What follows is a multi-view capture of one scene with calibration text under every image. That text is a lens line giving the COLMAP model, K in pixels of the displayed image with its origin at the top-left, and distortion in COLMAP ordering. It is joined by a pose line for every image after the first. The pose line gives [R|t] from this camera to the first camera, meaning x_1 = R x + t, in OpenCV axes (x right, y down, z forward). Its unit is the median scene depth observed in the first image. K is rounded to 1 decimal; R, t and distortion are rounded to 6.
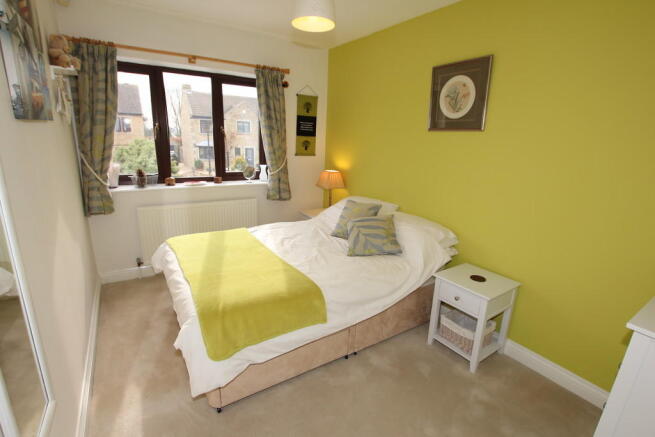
lens RADIAL K [[306.0, 0, 327.5], [0, 306.0, 218.5], [0, 0, 1]] dist [-0.036933, 0.008068]
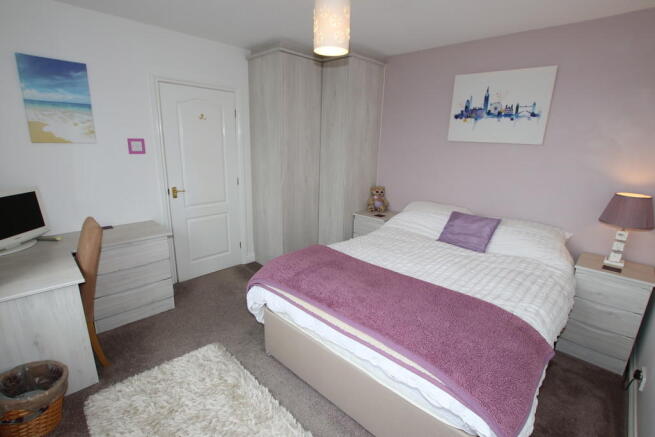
lens RADIAL K [[306.0, 0, 327.5], [0, 306.0, 218.5], [0, 0, 1]] dist [-0.036933, 0.008068]
pose [[-0.217395, -0.279441, 0.935228, -4.276344], [0.204367, 0.923876, 0.323555, -0.275575], [-0.954449, 0.261469, -0.143737, -0.681165]]
